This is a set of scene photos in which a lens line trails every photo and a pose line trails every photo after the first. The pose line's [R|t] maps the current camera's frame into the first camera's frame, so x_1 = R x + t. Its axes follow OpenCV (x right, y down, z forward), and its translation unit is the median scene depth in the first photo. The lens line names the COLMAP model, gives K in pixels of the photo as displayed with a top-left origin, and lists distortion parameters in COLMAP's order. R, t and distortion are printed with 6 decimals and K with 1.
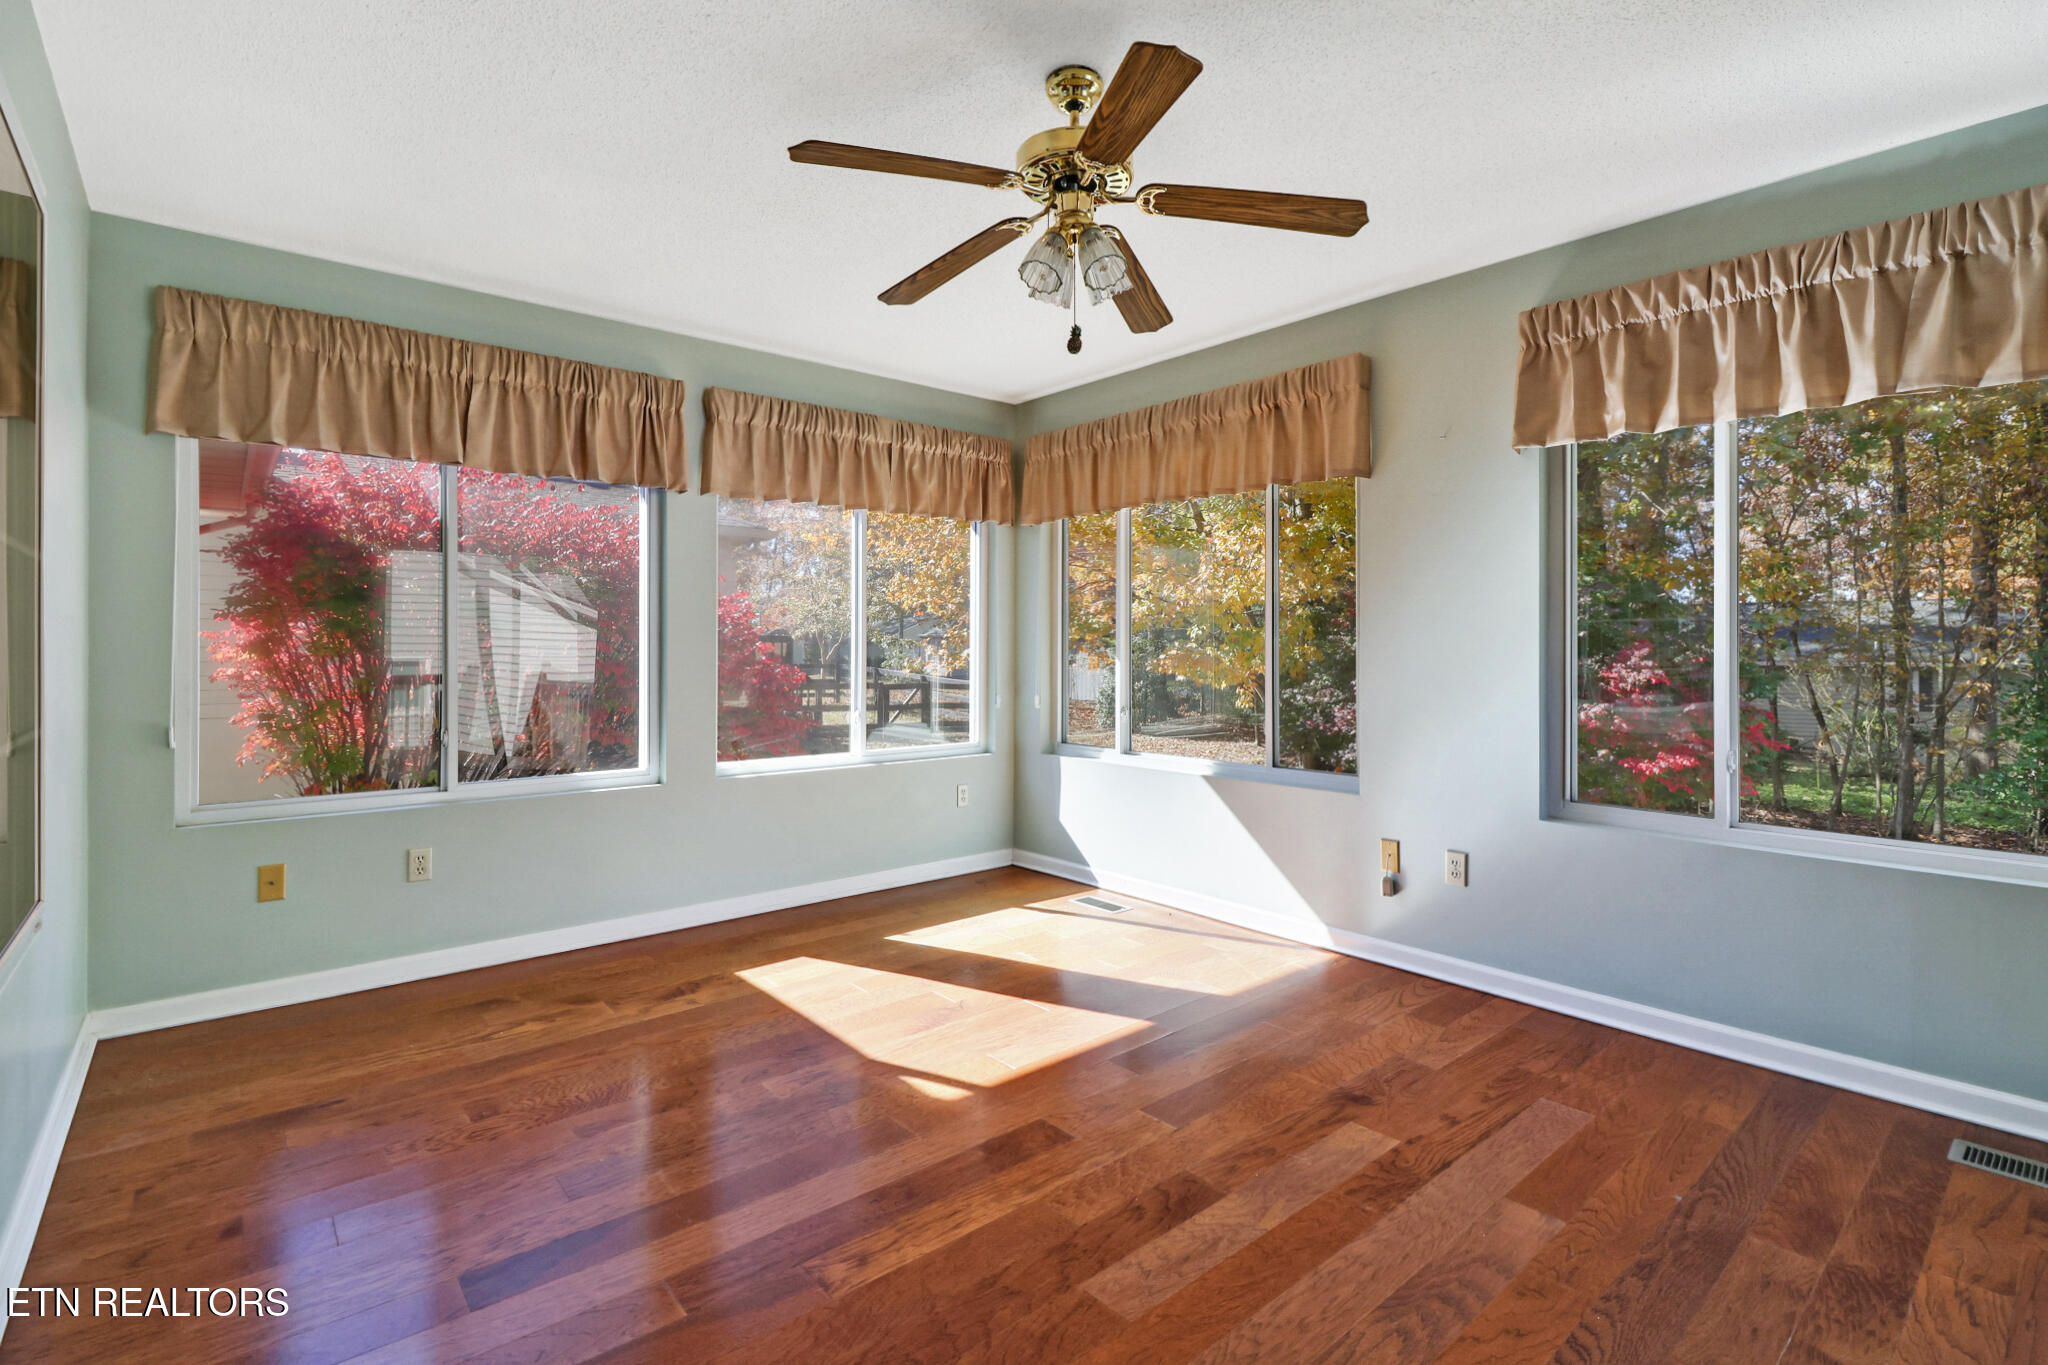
lens RADIAL K [[946.1, 0, 1023.6], [0, 946.1, 648.6], [0, 0, 1]] dist [0.002148, -0.007852]
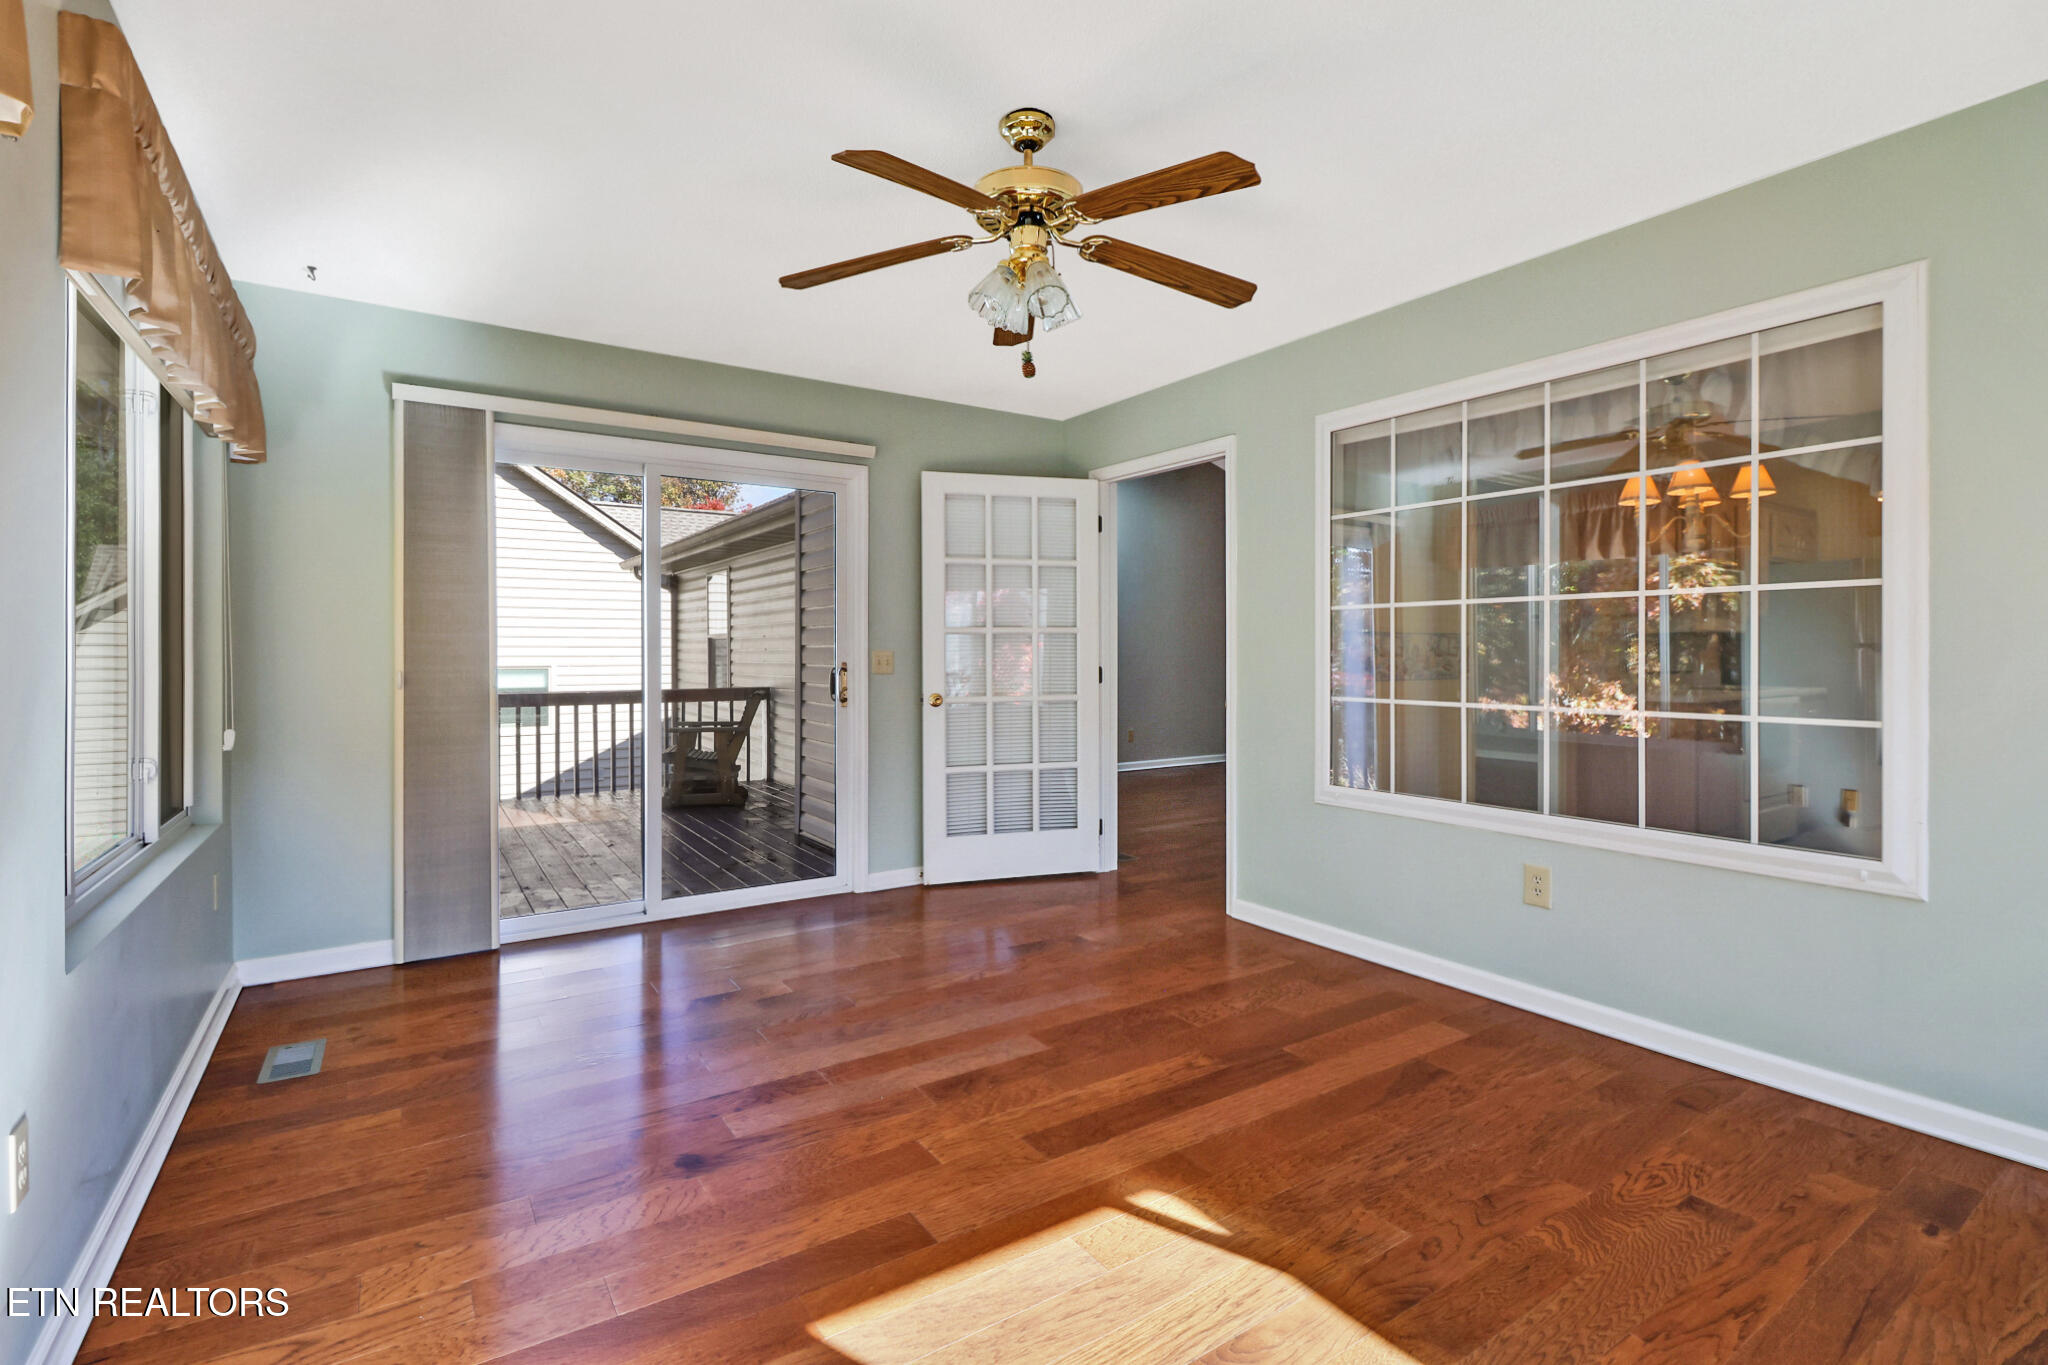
lens RADIAL K [[946.1, 0, 1023.6], [0, 946.1, 648.6], [0, 0, 1]] dist [0.002148, -0.007852]
pose [[-0.992623, -0.001219, 0.121239, -0.071592], [-0.002652, 0.999929, -0.011660, 0.002027], [-0.121216, -0.011895, -0.992555, 2.033855]]
